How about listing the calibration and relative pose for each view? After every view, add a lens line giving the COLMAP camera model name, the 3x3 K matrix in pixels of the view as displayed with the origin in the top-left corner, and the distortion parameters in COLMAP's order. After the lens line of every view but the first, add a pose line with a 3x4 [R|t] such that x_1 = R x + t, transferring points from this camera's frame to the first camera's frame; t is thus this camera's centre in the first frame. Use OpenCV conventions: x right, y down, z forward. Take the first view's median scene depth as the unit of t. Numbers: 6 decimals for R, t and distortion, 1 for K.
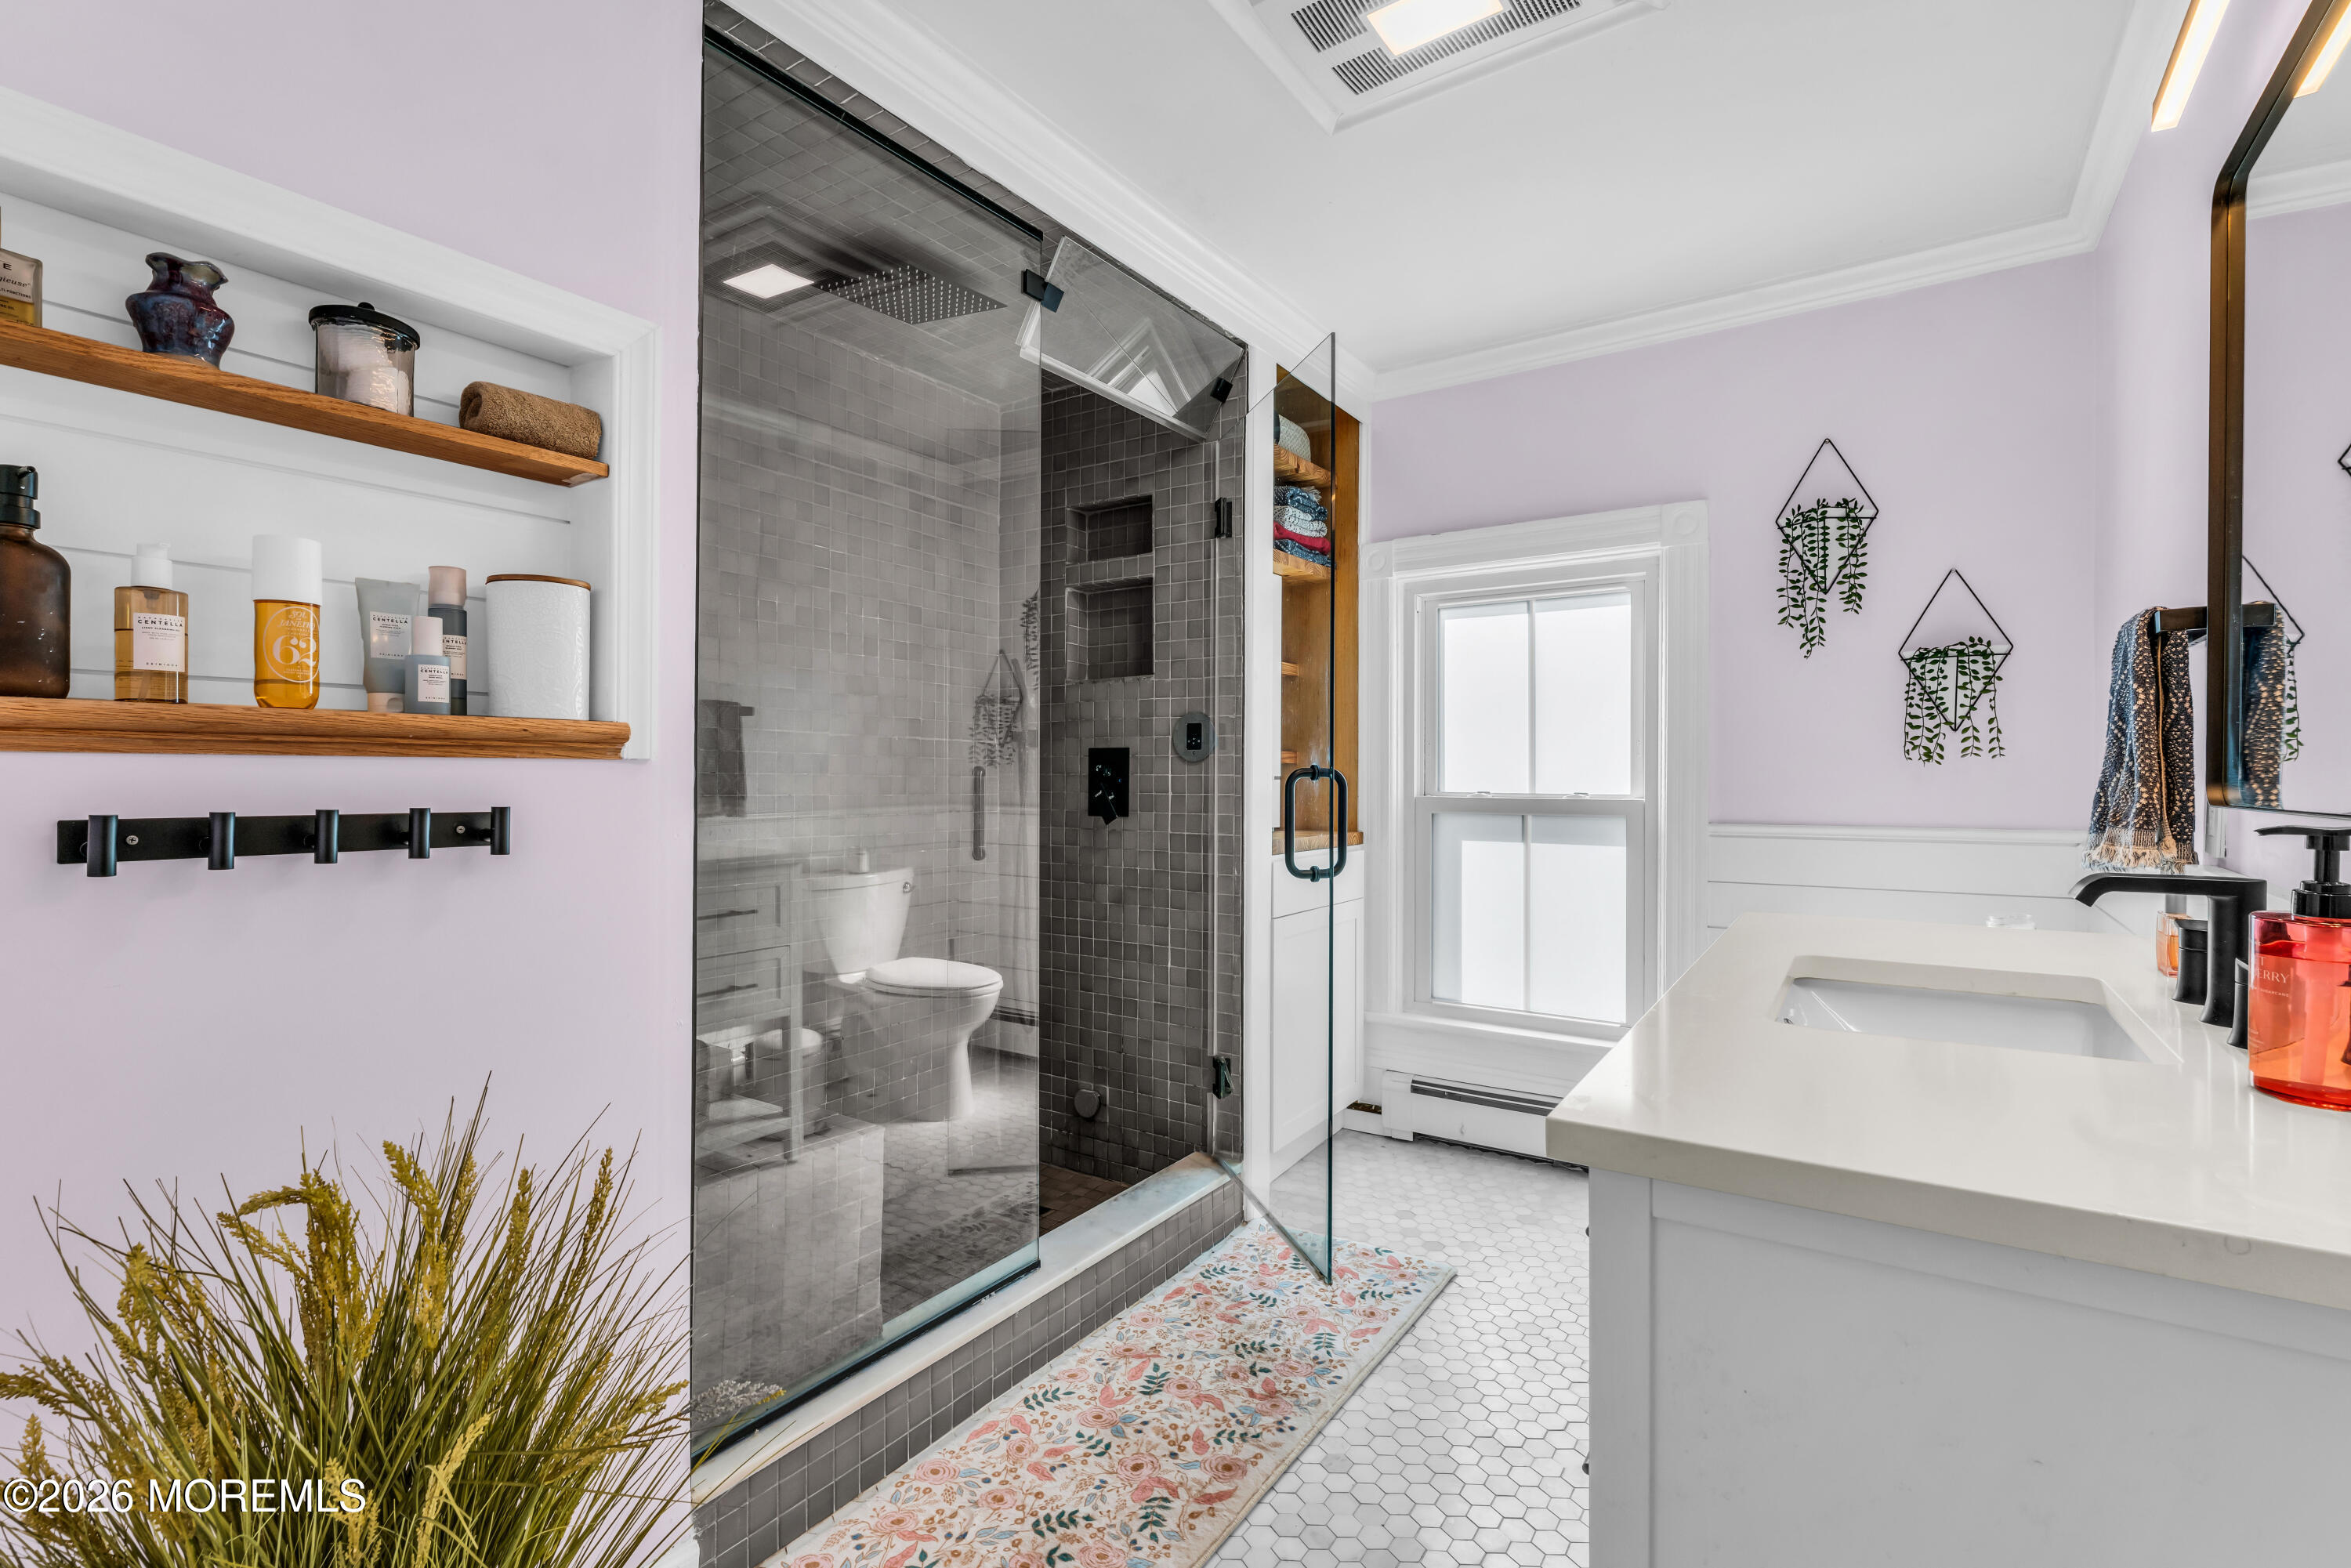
lens RADIAL K [[1065.4, 0, 1166.8], [0, 1065.4, 782.1], [0, 0, 1]] dist [-0.001340, -0.000045]
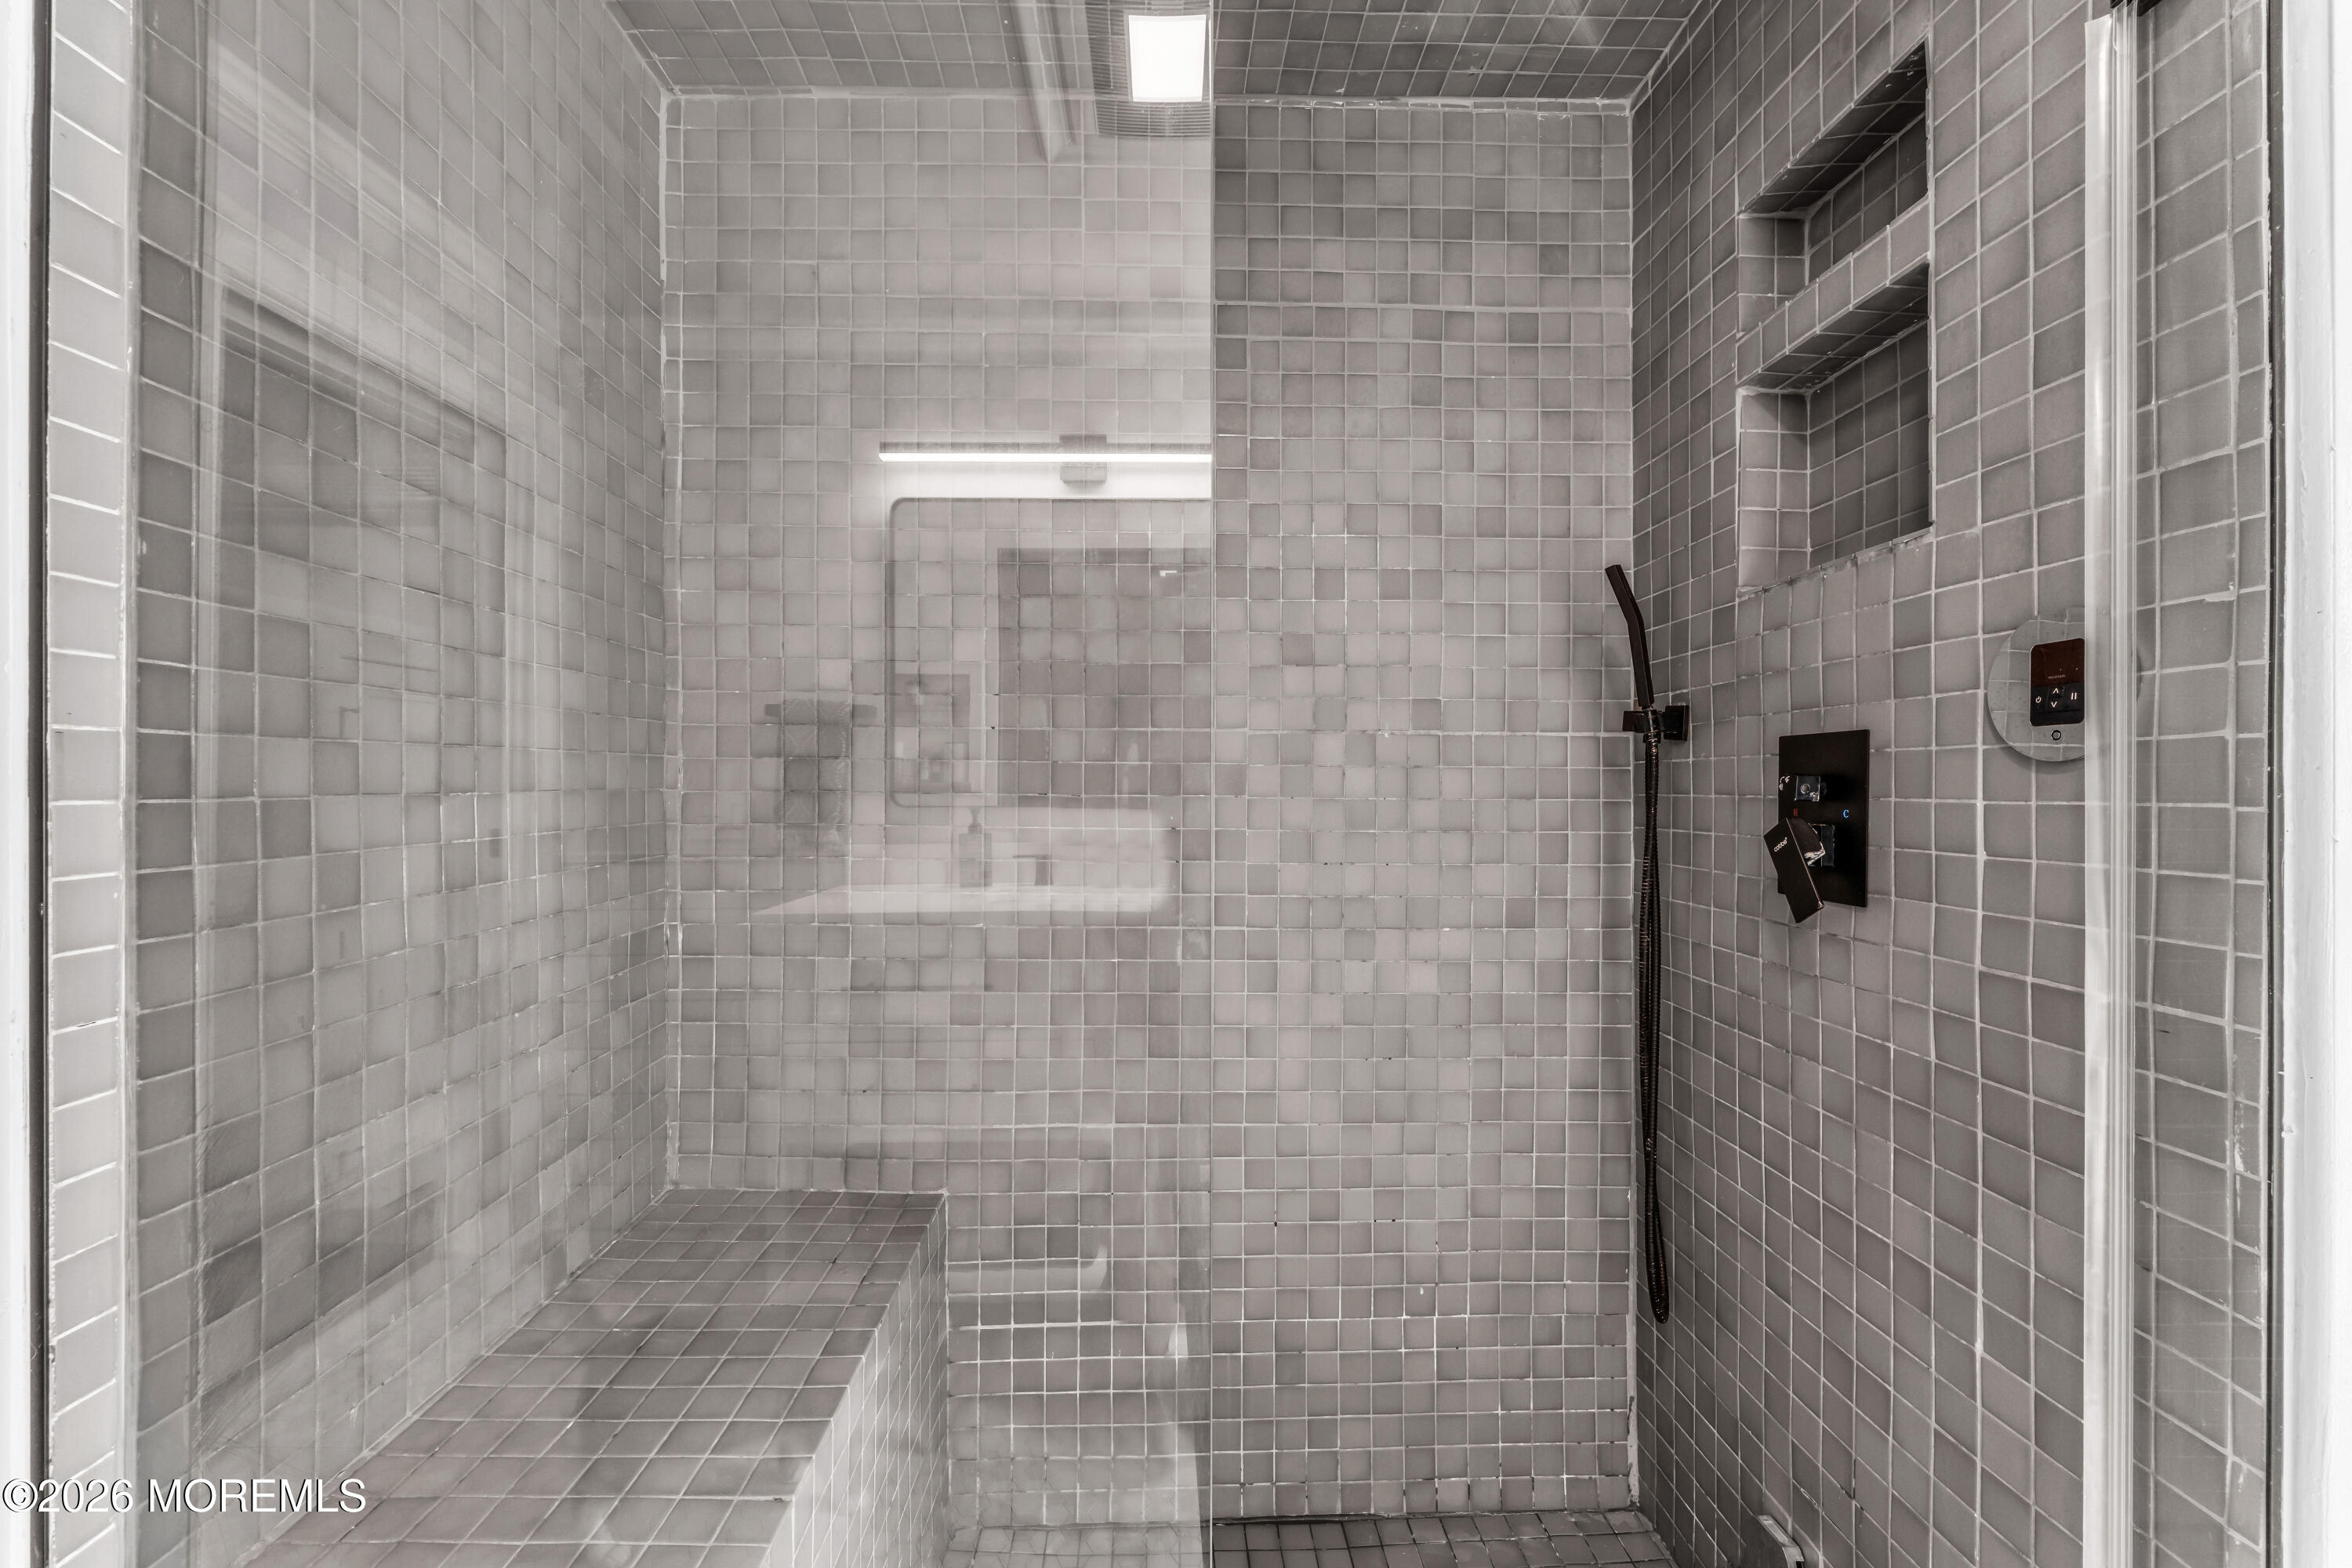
lens RADIAL K [[936.0, 0, 1167.3], [0, 936.0, 786.6], [0, 0, 1]] dist [-0.002910, -0.000145]
pose [[0.573038, -0.003488, -0.819522, 0.141358], [-0.004716, 0.999960, -0.007554, -0.011328], [0.819515, 0.008193, 0.572998, 0.855263]]
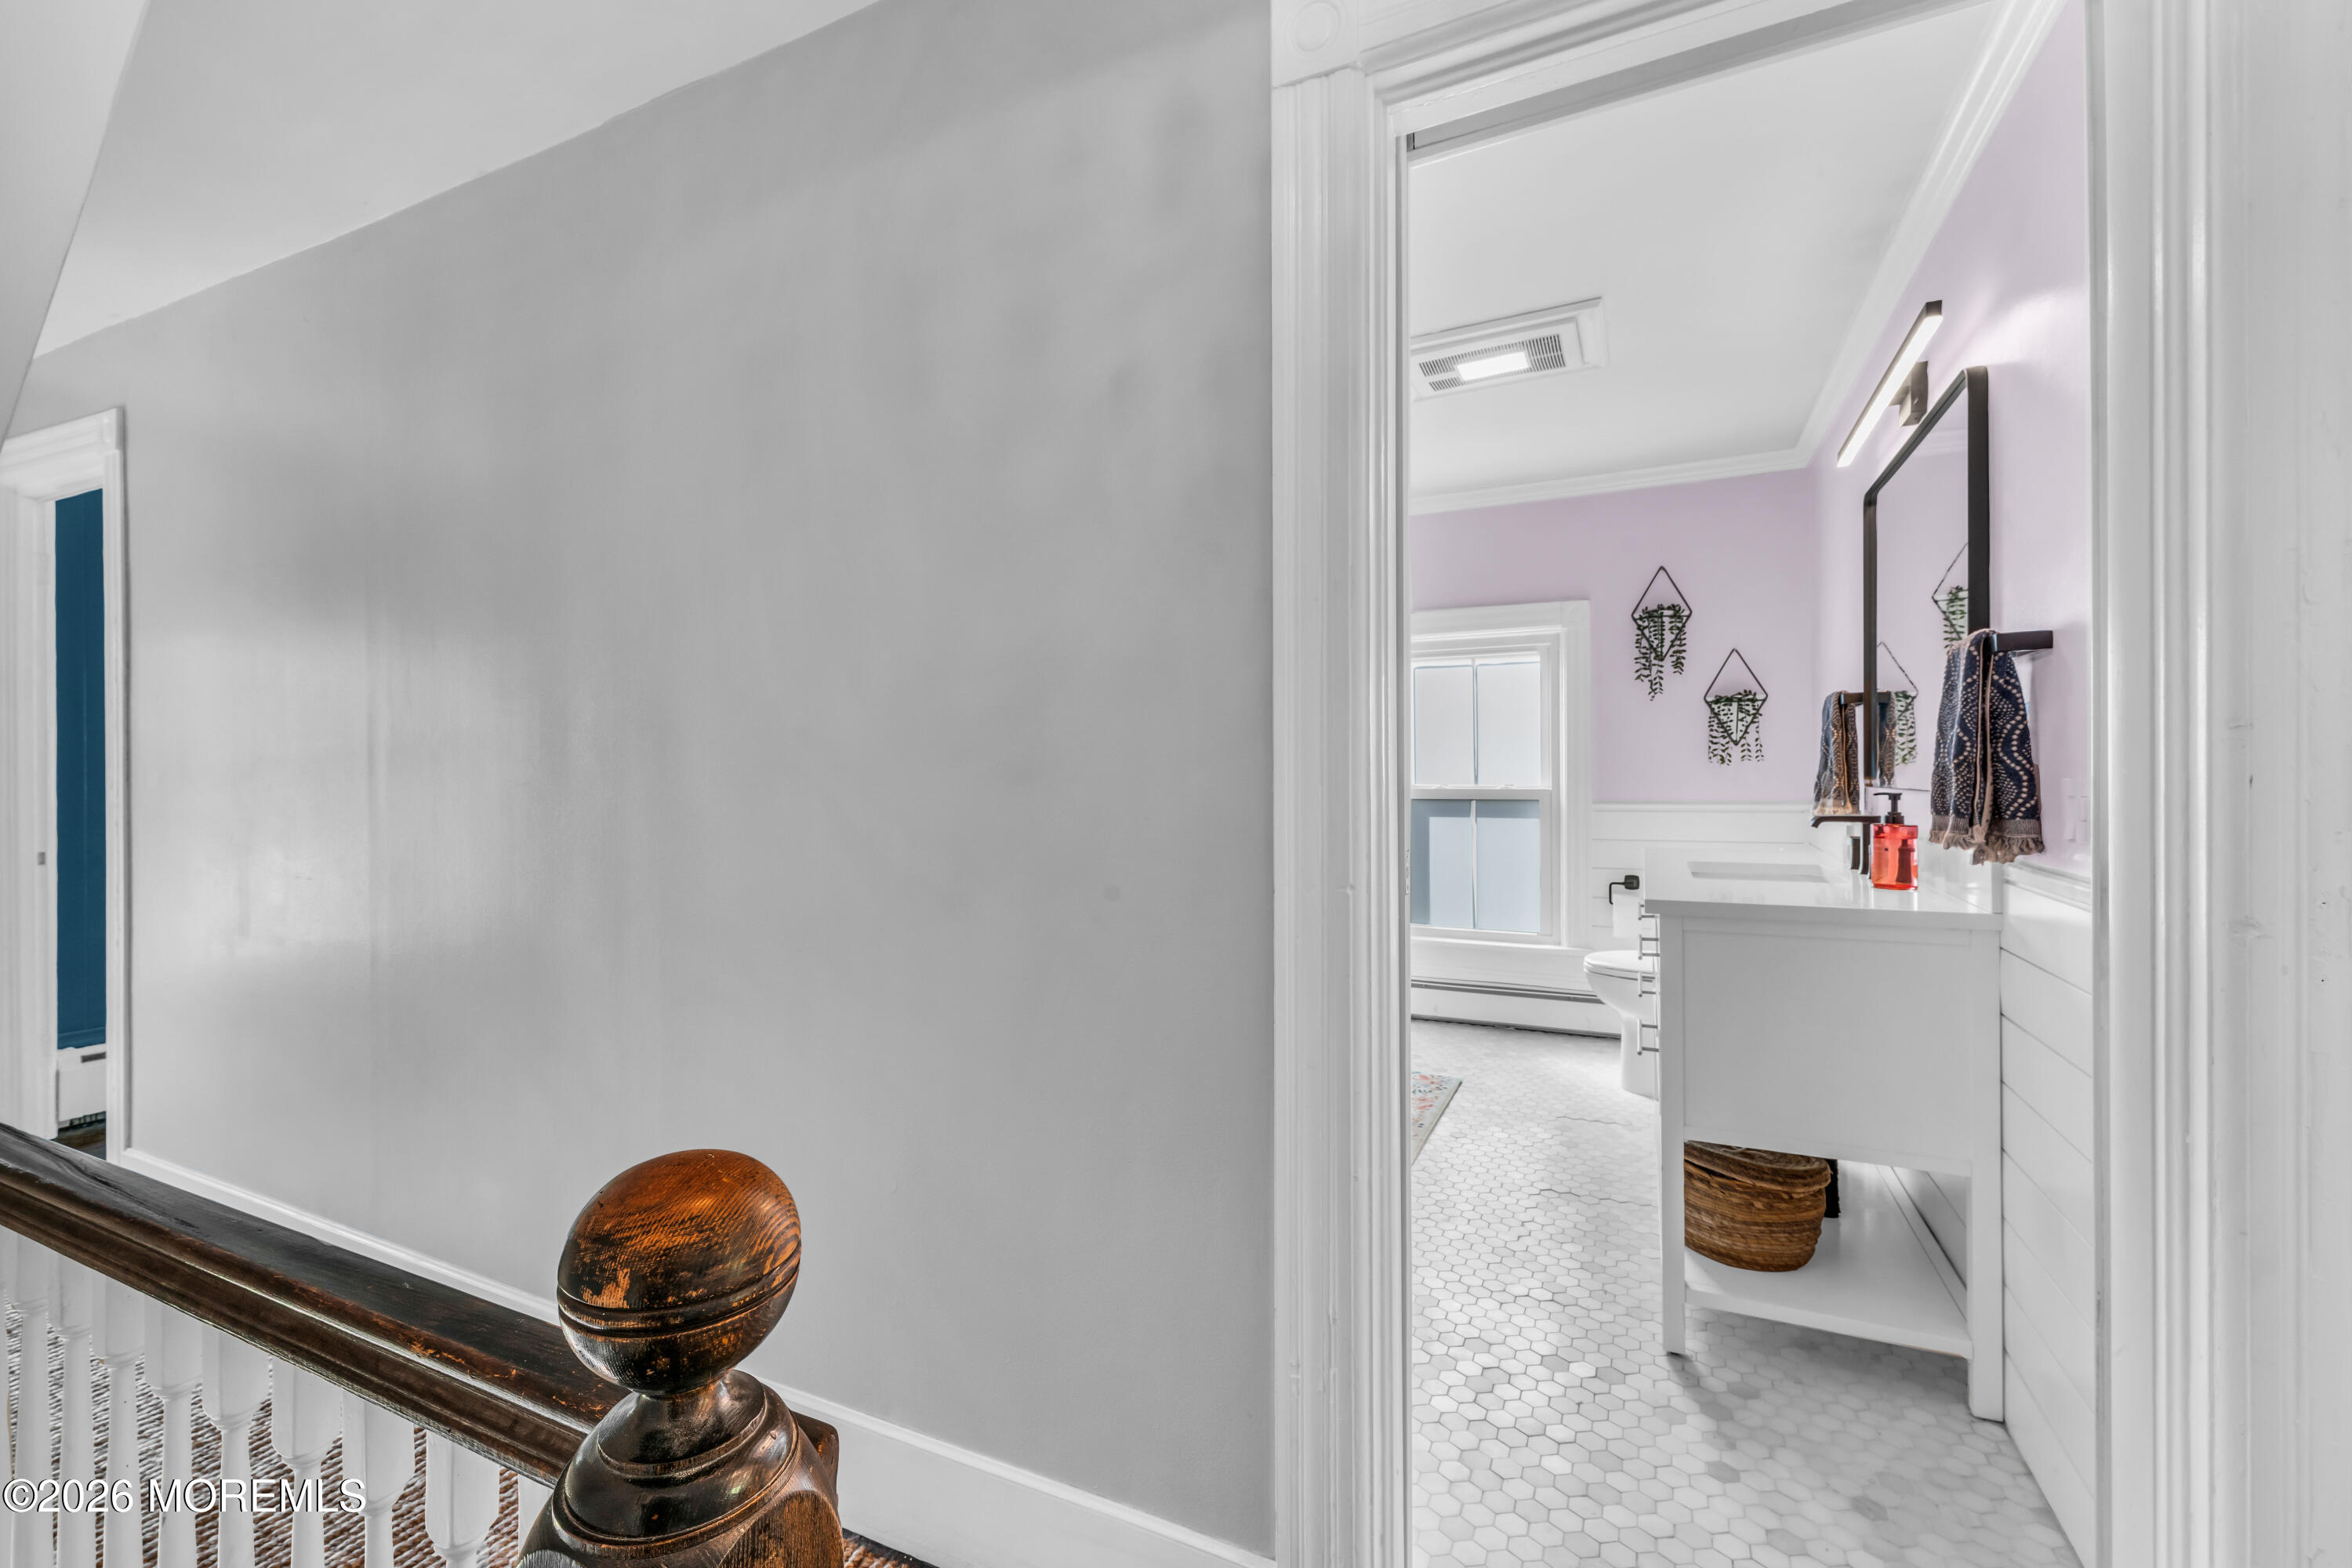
lens RADIAL K [[936.0, 0, 1189.2], [0, 936.0, 774.9], [0, 0, 1]] dist [-0.002910, -0.000145]
pose [[0.990846, -0.007292, 0.134798, -0.304177], [0.007929, 0.999960, -0.004186, -0.002293], [-0.134762, 0.005217, 0.990864, -0.333785]]
